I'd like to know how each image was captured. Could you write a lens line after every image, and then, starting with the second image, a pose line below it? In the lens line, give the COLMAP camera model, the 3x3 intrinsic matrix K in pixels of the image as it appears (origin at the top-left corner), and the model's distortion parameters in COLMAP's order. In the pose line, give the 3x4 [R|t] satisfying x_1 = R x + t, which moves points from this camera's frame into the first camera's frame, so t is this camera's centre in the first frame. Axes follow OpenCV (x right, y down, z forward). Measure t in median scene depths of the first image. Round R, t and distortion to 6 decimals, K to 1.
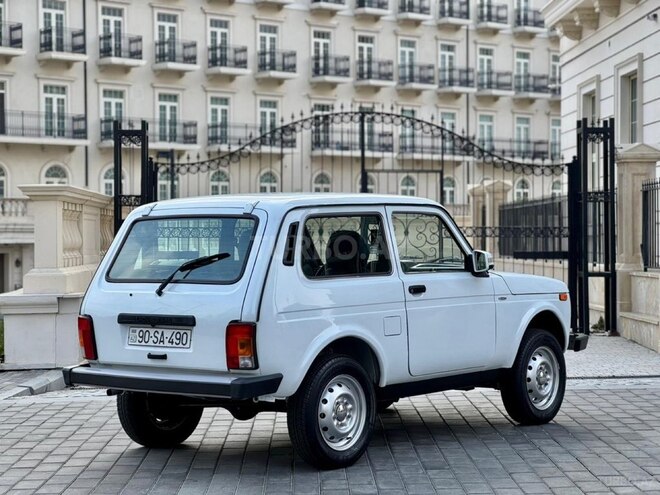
lens RADIAL K [[1501.4, 0, 330.0], [0, 1501.4, 247.5], [0, 0, 1]] dist [-0.007991, 0.208670]
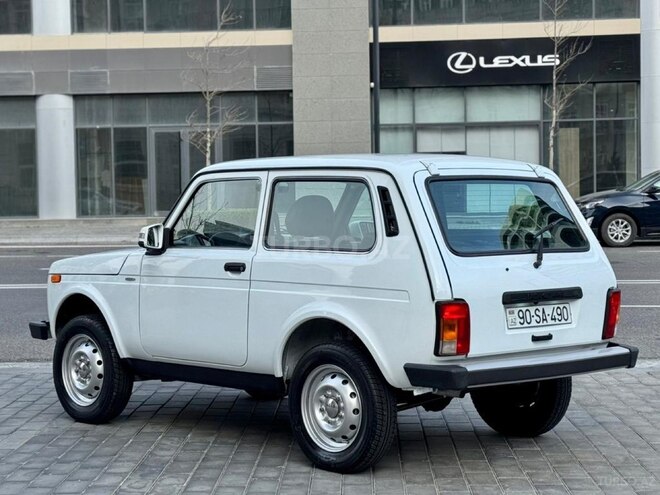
lens RADIAL K [[1501.4, 0, 330.0], [0, 1501.4, 247.5], [0, 0, 1]] dist [-0.007991, 0.208670]
pose [[0.112261, -0.016215, 0.993546, -0.985812], [0.015110, 0.999779, 0.014610, 0.005531], [-0.993564, 0.013372, 0.112481, 1.012969]]
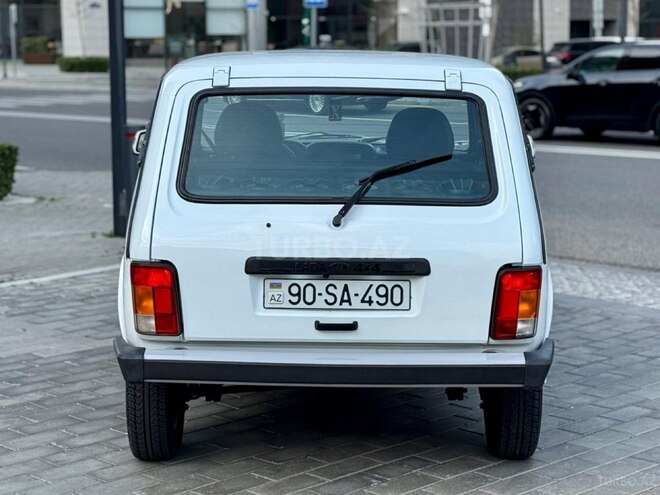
lens RADIAL K [[1501.4, 0, 330.0], [0, 1501.4, 247.5], [0, 0, 1]] dist [-0.007991, 0.208670]
pose [[0.768291, -0.066567, 0.636629, -0.497222], [-0.013713, 0.992638, 0.120342, -0.031793], [-0.639953, -0.101188, 0.761722, 0.535764]]
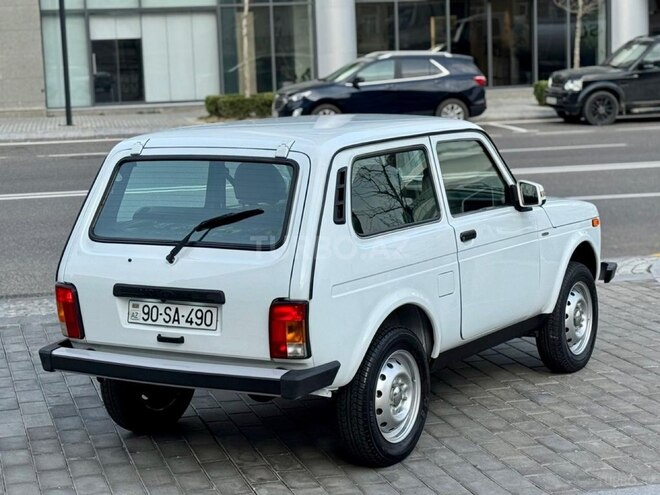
lens RADIAL K [[1453.4, 0, 330.0], [0, 1453.4, 247.5], [0, 0, 1]] dist [0.213101, -0.149227]
pose [[0.991064, -0.030433, 0.129869, -0.128866], [0.016070, 0.993774, 0.110247, -0.058737], [-0.132415, -0.107174, 0.985383, 0.230698]]
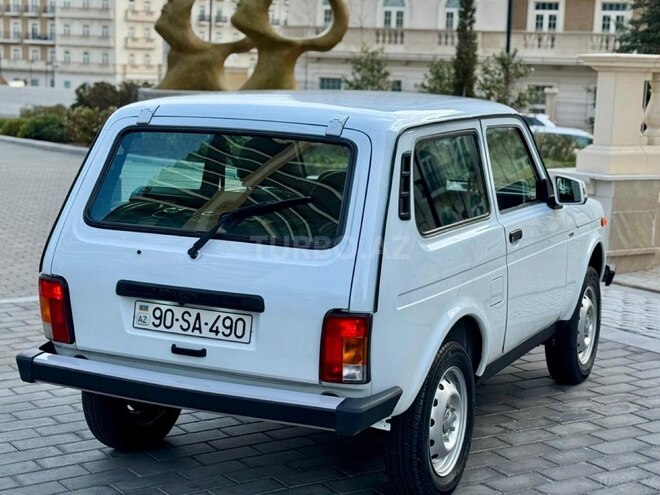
lens RADIAL K [[1282.7, 0, 350.2], [0, 1282.7, 246.8], [0, 0, 1]] dist [0.067557, 0.275517]
pose [[0.966411, 0.005969, 0.256931, -0.188777], [-0.040553, 0.990748, 0.129516, -0.046669], [-0.253780, -0.135585, 0.957712, 0.449859]]
